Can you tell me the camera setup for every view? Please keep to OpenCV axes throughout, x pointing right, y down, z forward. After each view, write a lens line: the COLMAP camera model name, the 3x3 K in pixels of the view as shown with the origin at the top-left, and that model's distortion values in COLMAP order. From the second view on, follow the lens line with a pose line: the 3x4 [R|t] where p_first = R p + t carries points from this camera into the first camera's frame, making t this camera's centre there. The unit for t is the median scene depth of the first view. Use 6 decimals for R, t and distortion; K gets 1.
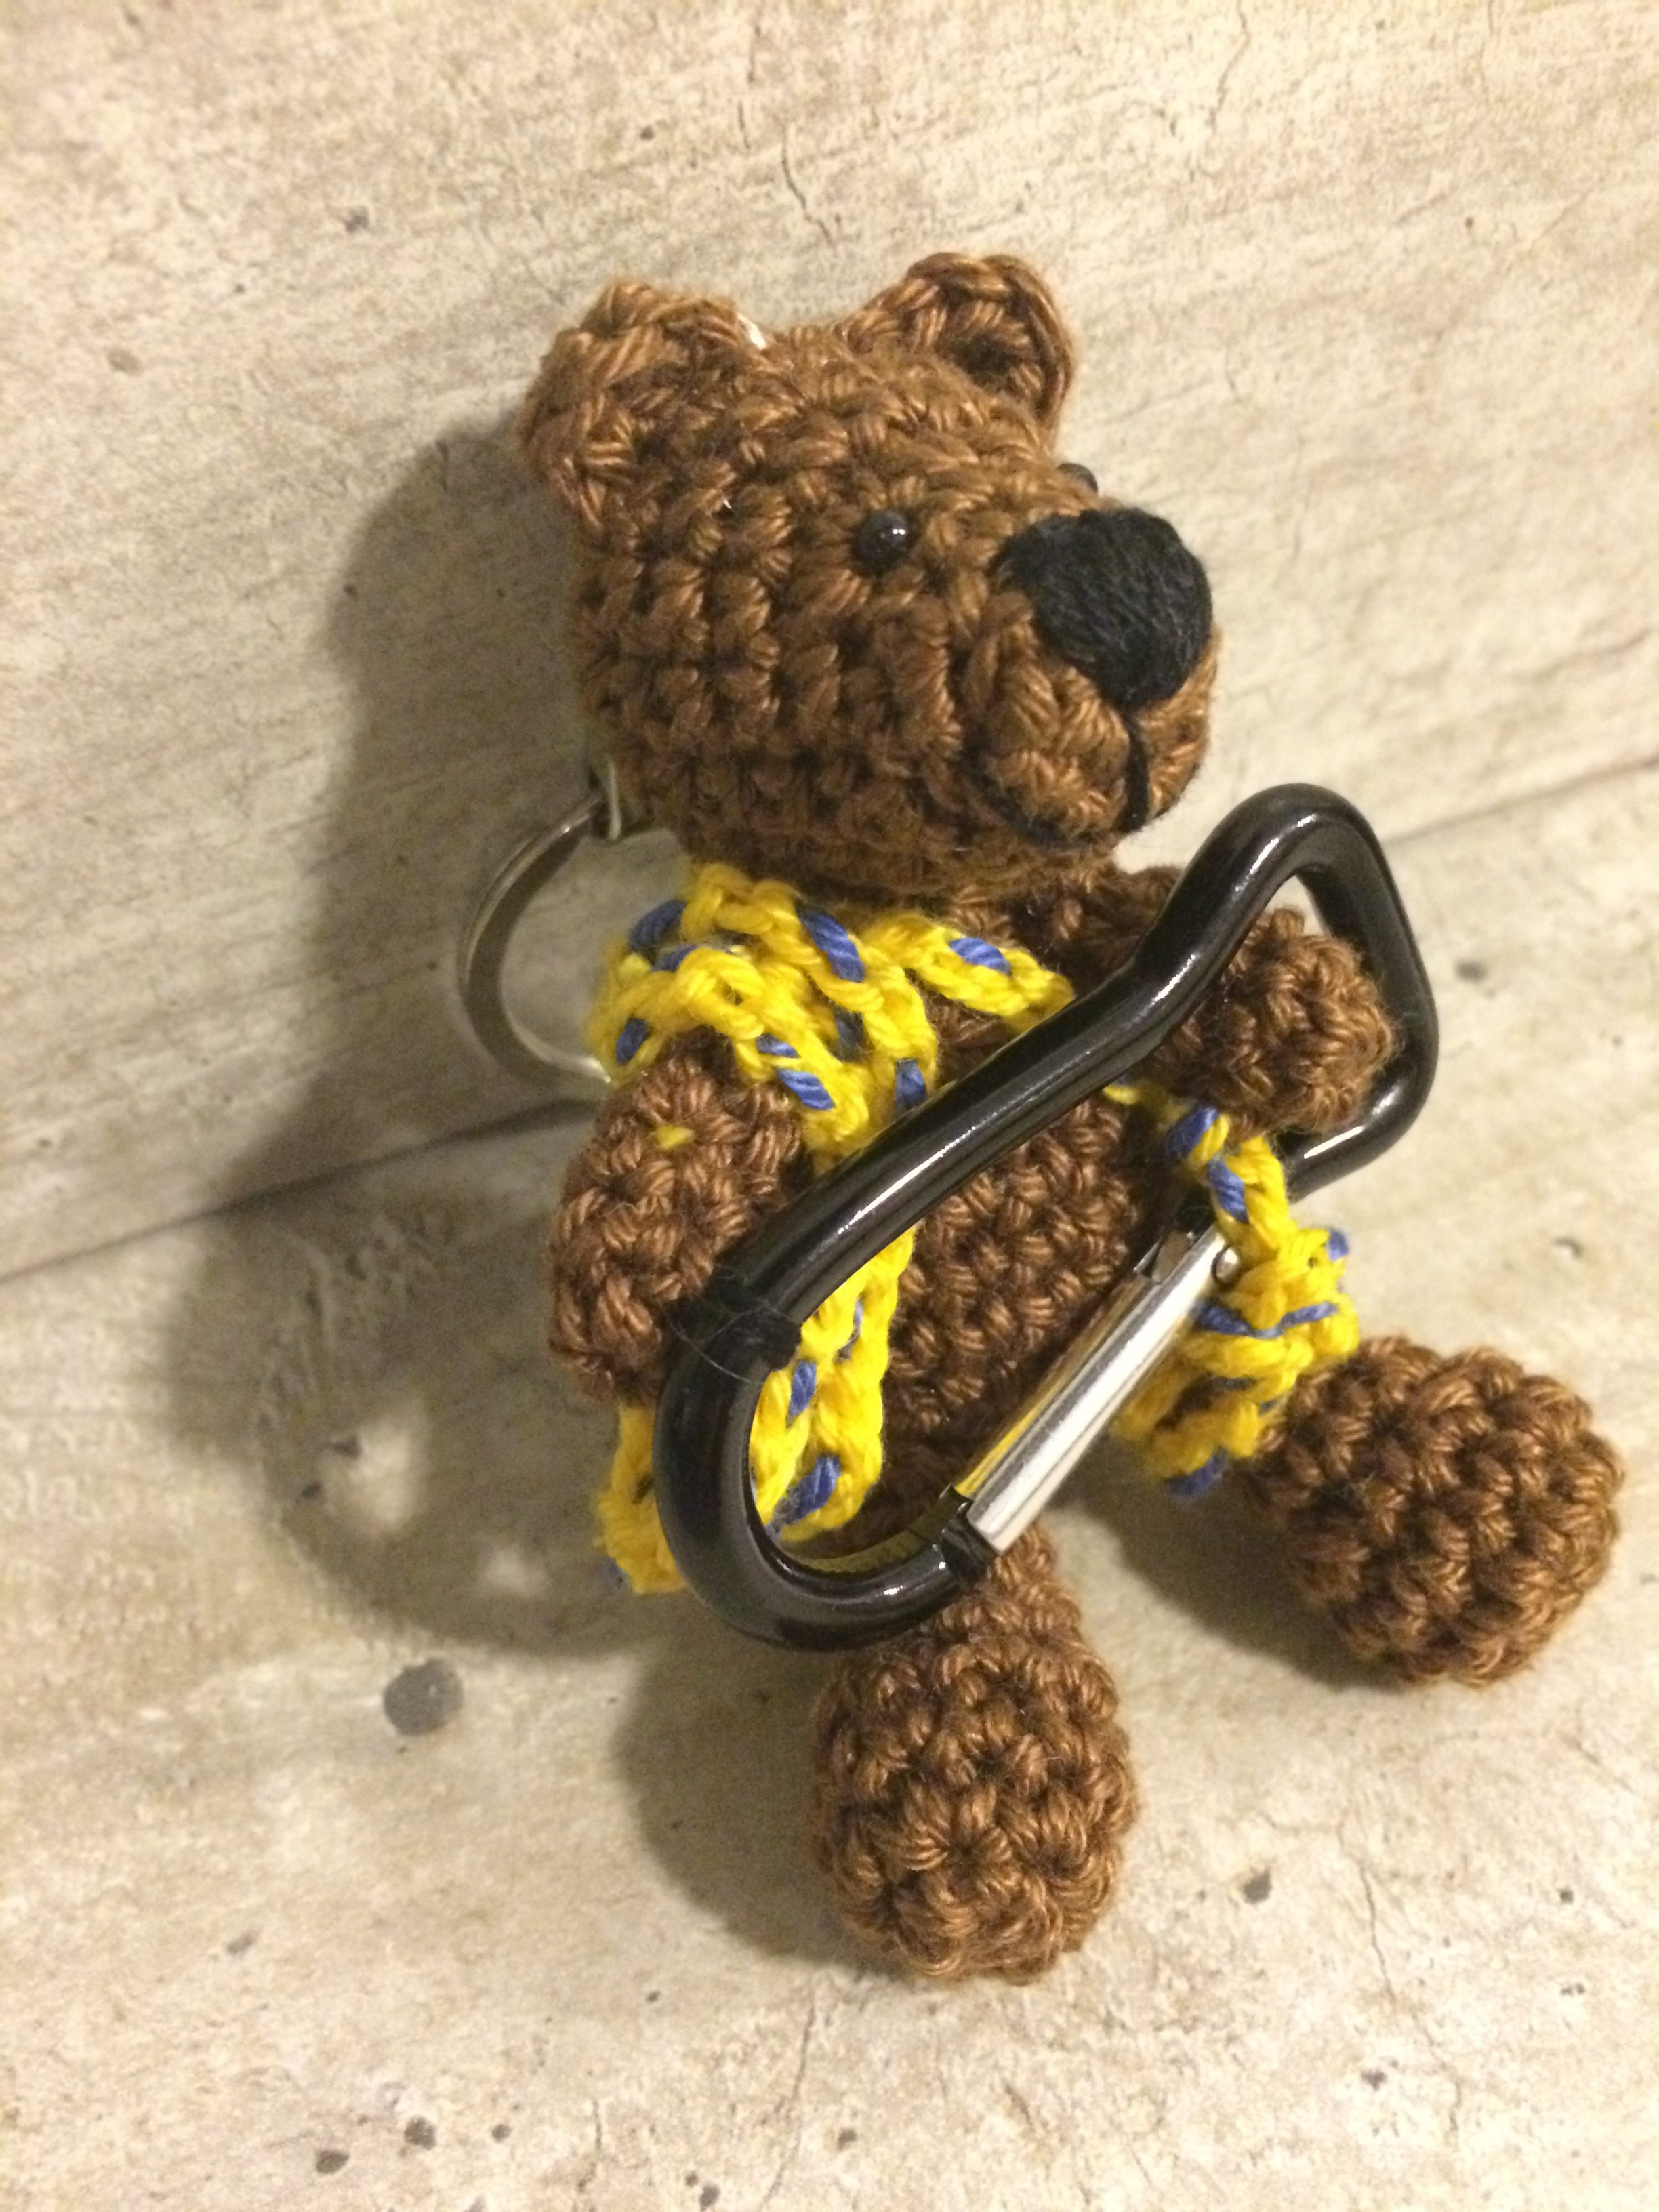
lens RADIAL K [[2028.1, 0, 822.1], [0, 2028.1, 1112.9], [0, 0, 1]] dist [-0.016806, 0.000000]
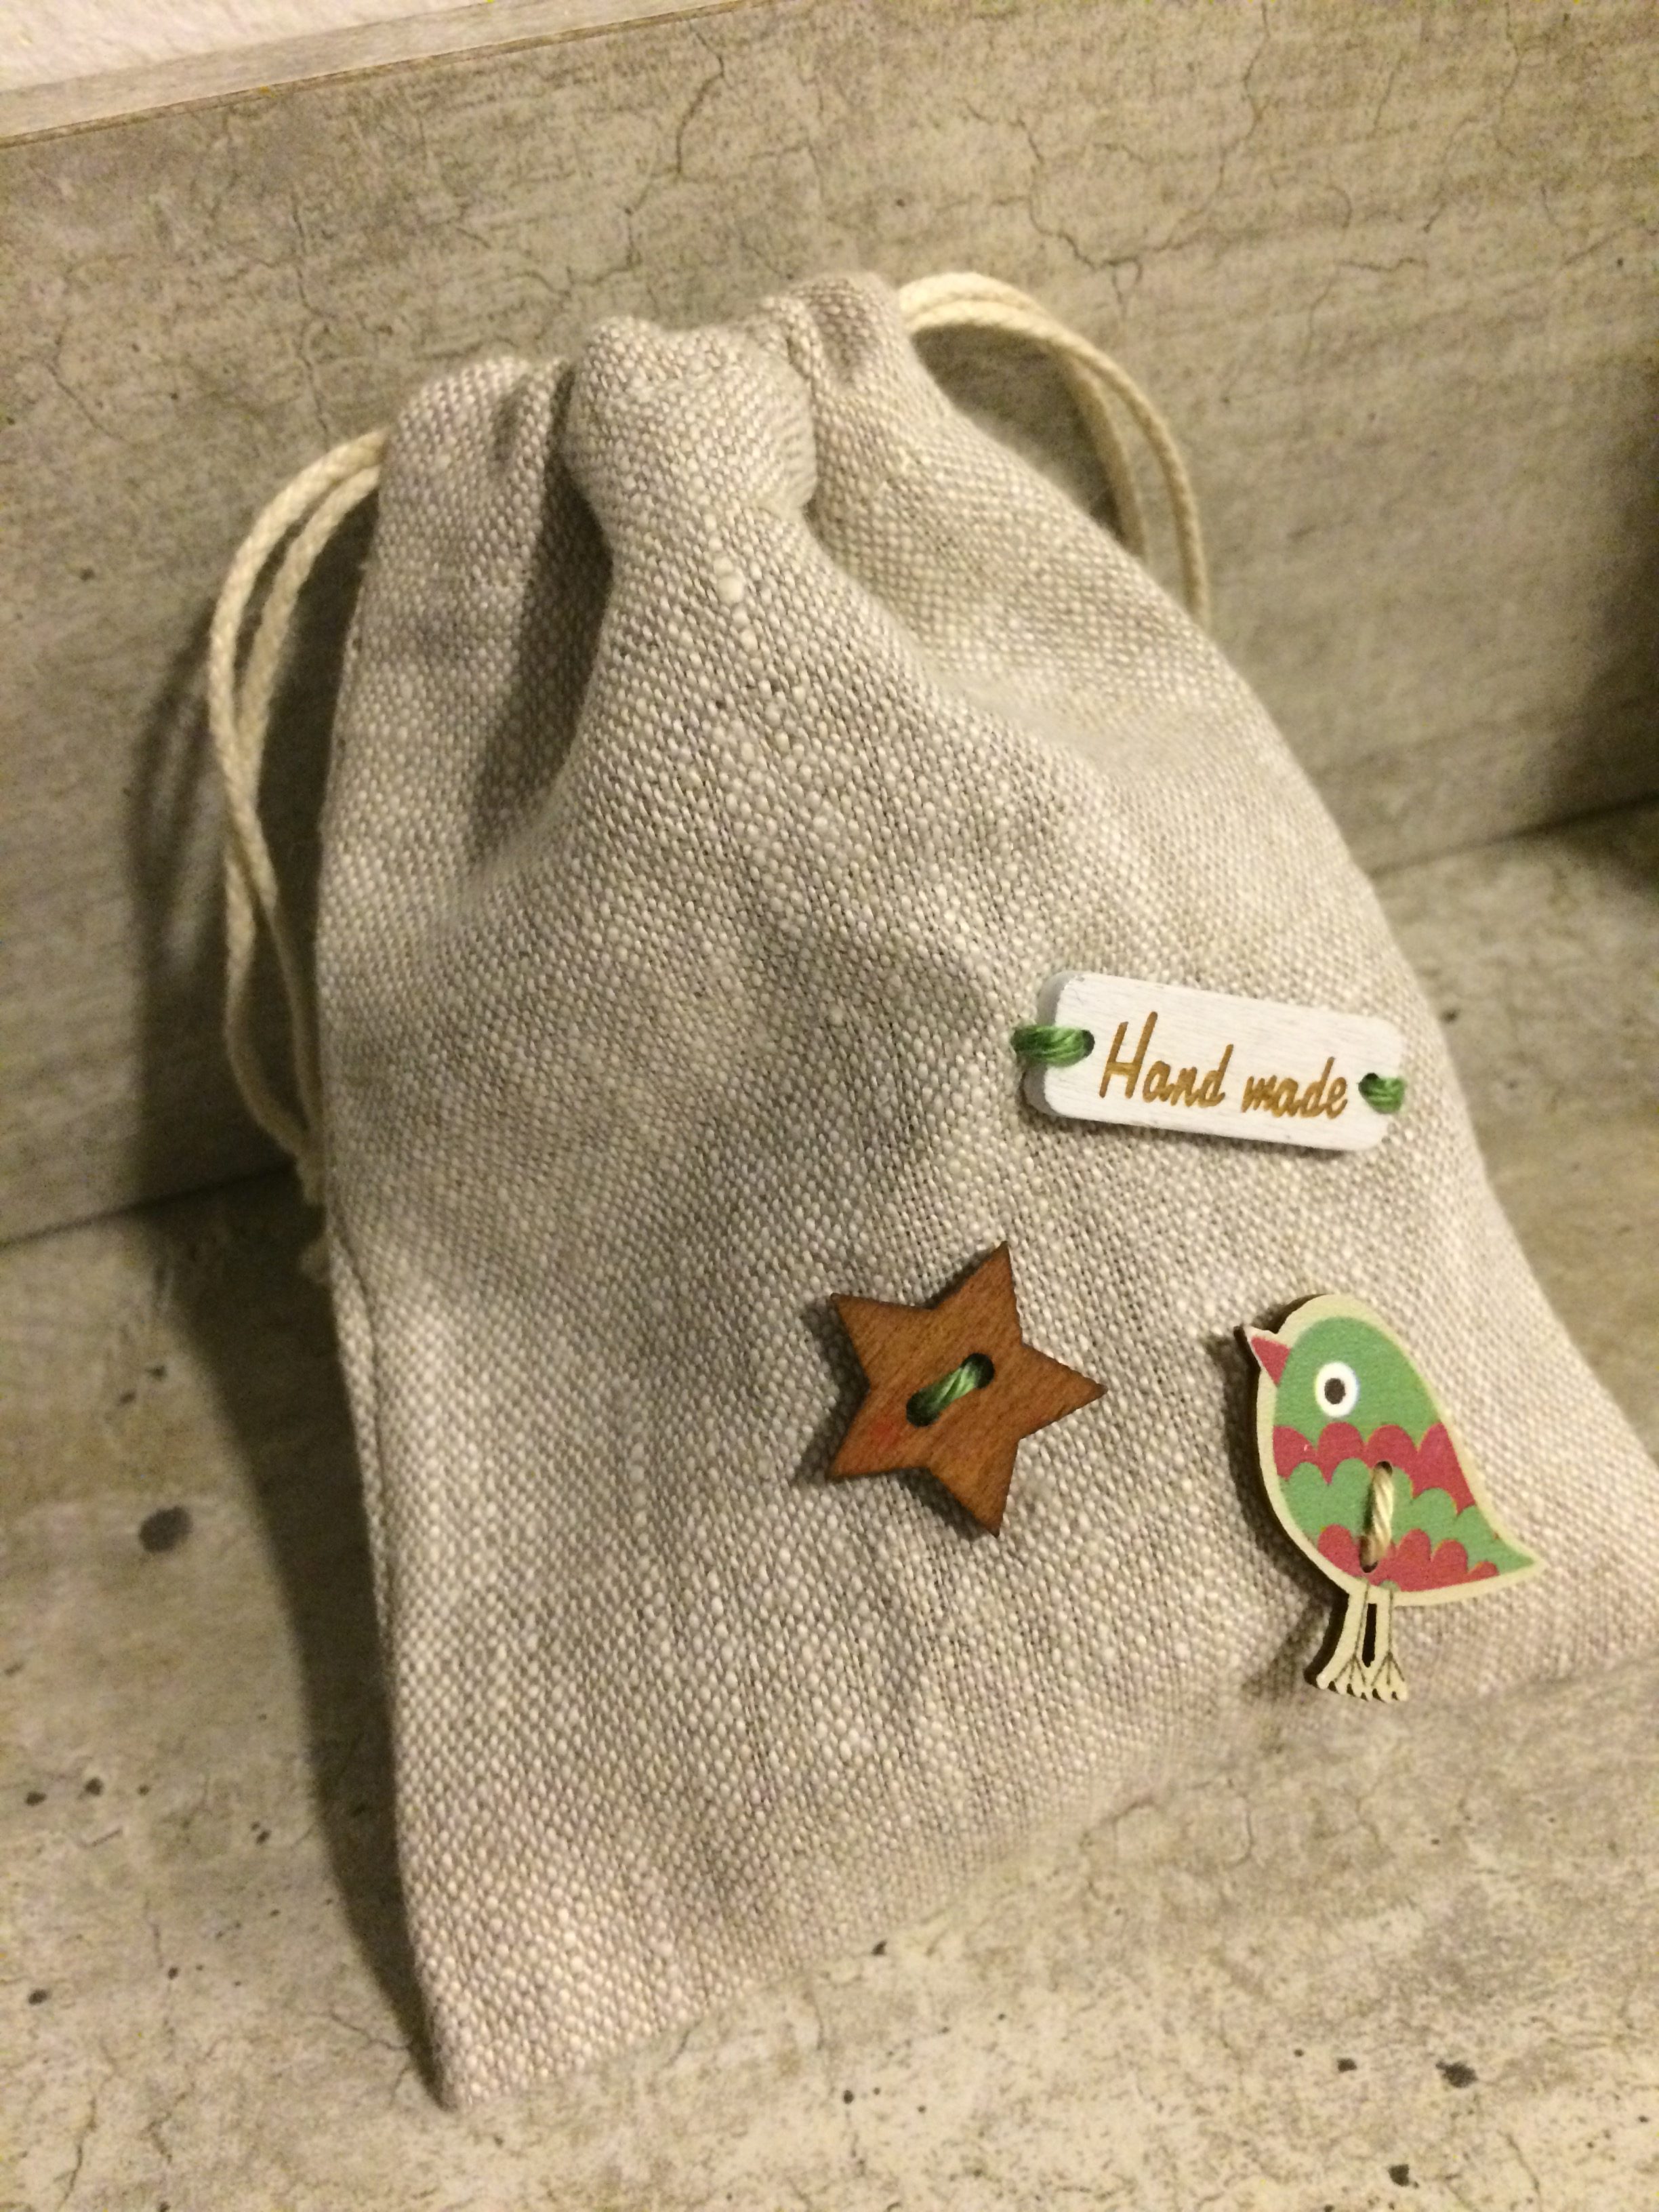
lens RADIAL K [[2028.1, 0, 863.2], [0, 2028.1, 1109.5], [0, 0, 1]] dist [-0.016806, 0.000000]
pose [[0.988064, 0.011043, -0.153645, 0.587830], [-0.024280, 0.996124, -0.084544, 0.108271], [0.152116, 0.087266, 0.984503, -0.445431]]
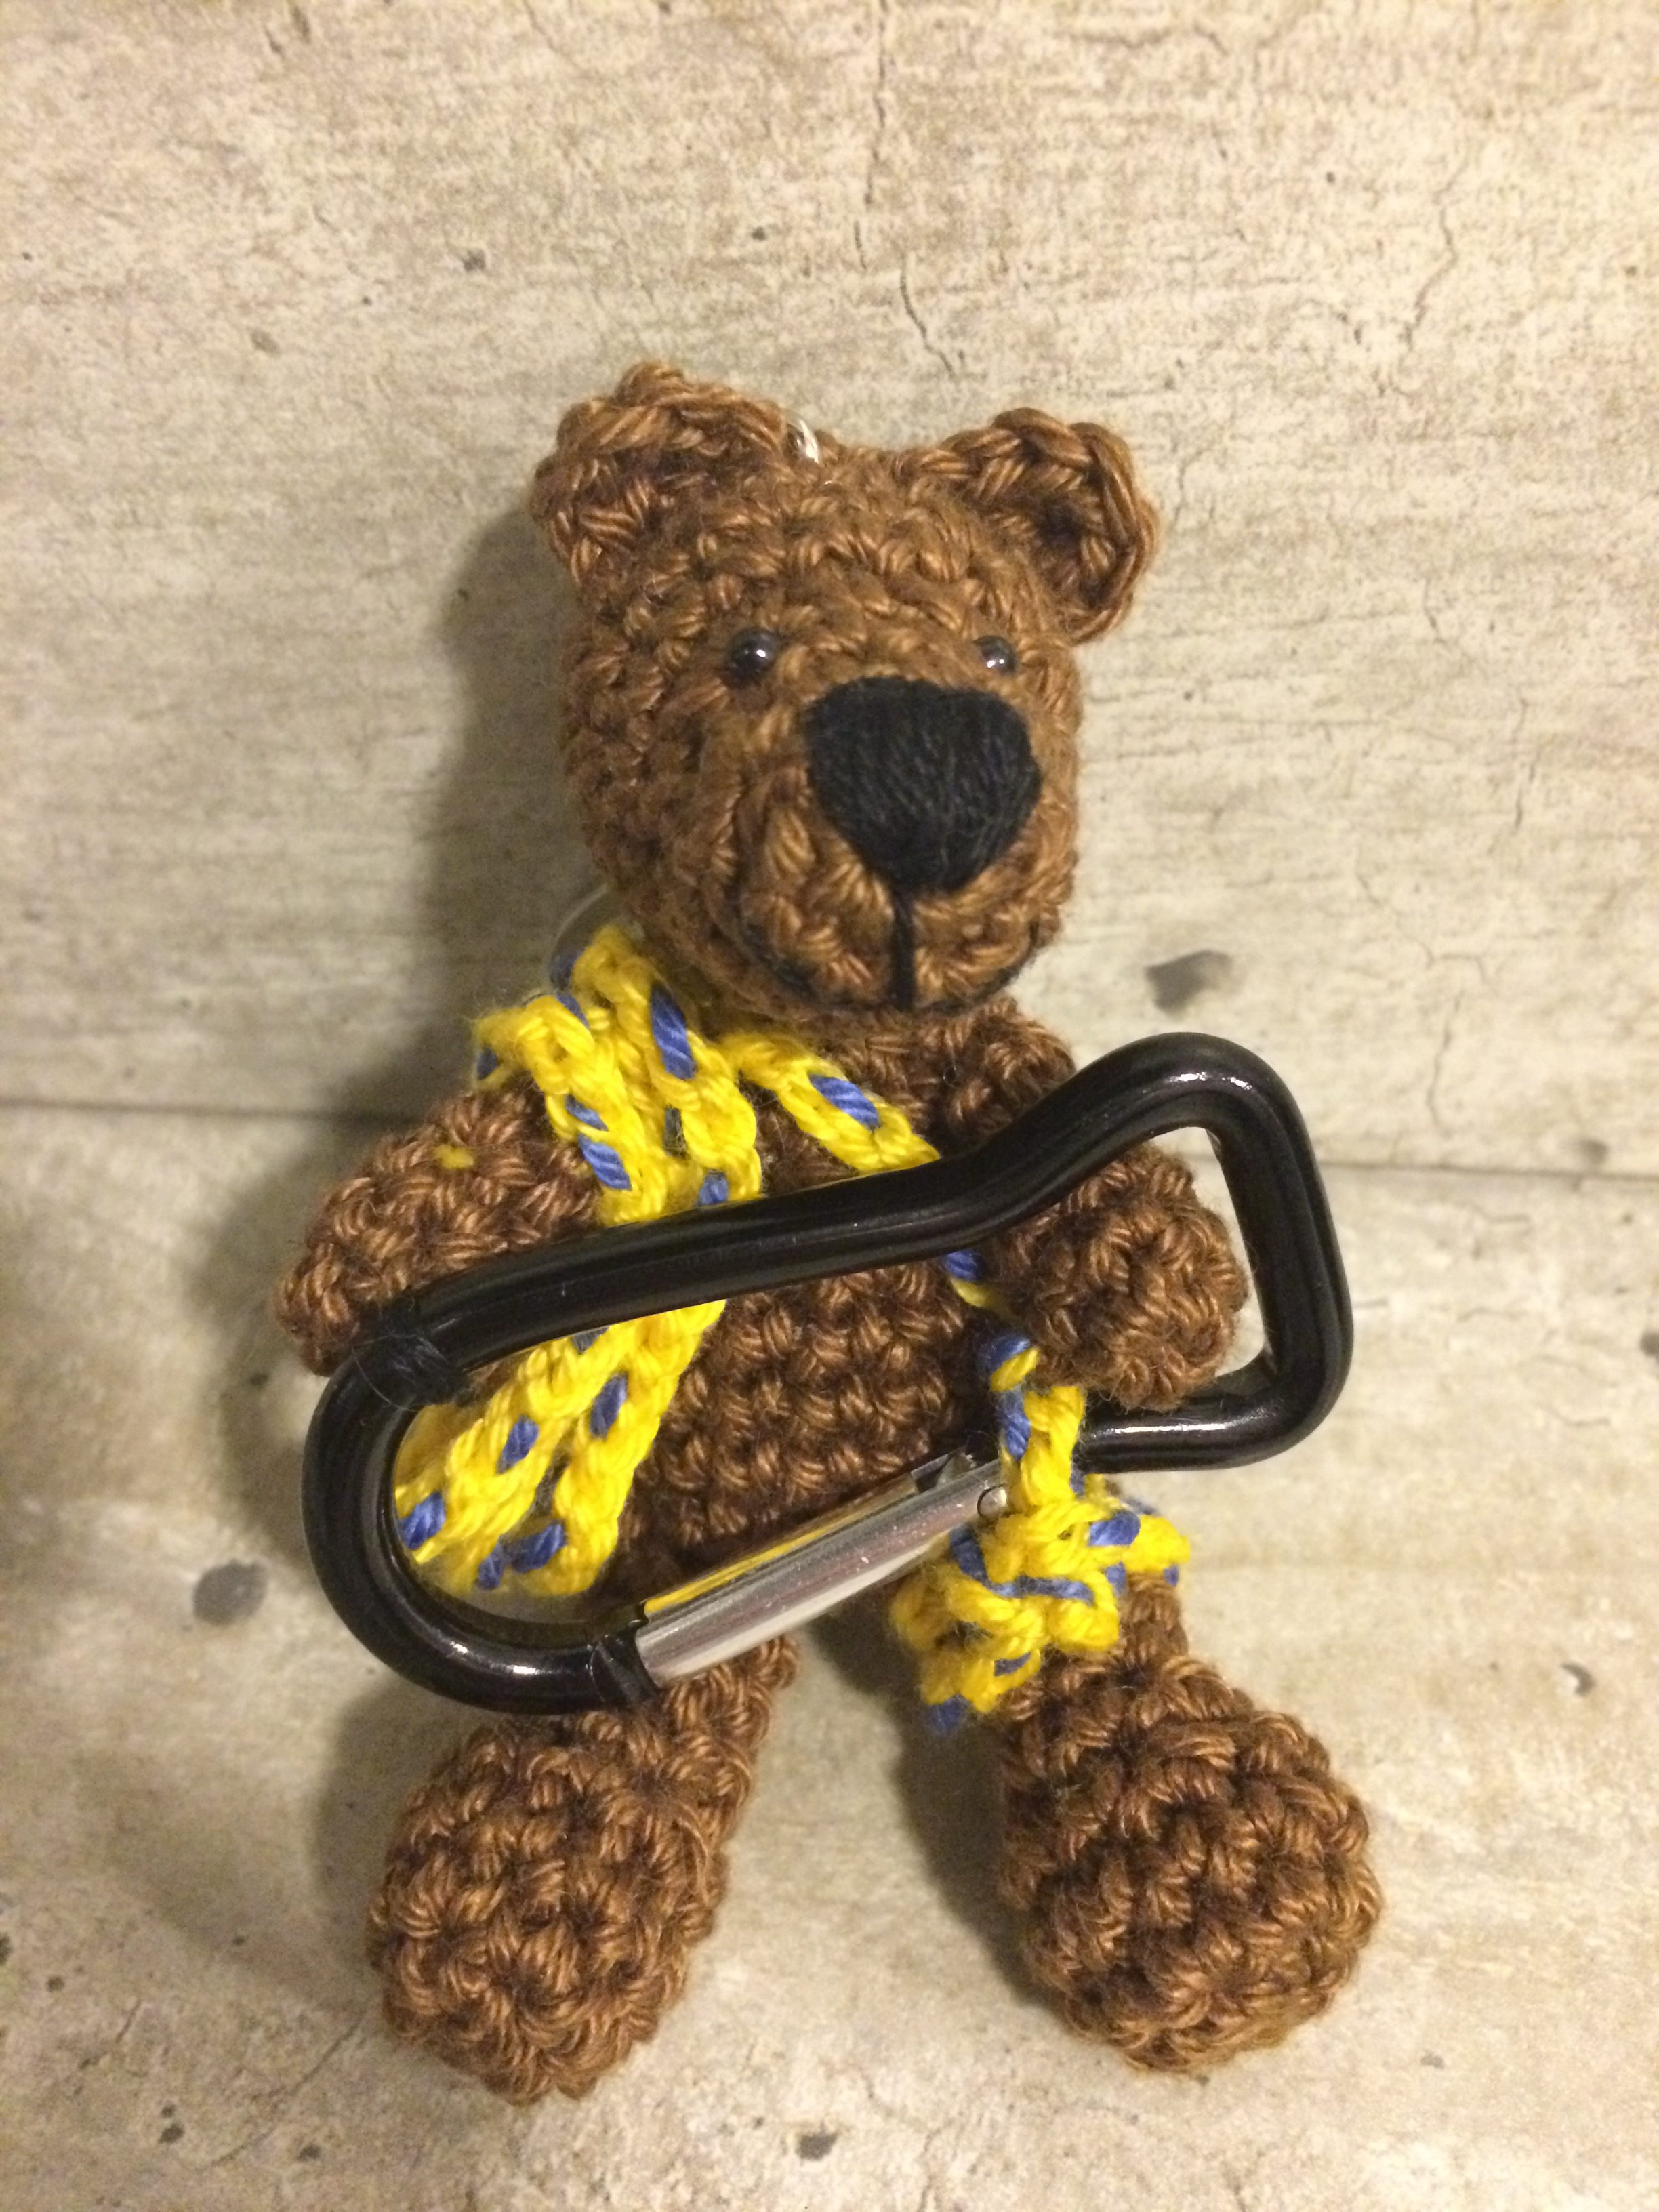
lens RADIAL K [[2028.1, 0, 828.6], [0, 2028.1, 1104.5], [0, 0, 1]] dist [-0.016806, 0.000000]
pose [[0.877012, 0.327957, -0.351134, 0.413172], [-0.343132, 0.939073, 0.020063, -0.093002], [0.336320, 0.102890, 0.936110, 0.086145]]
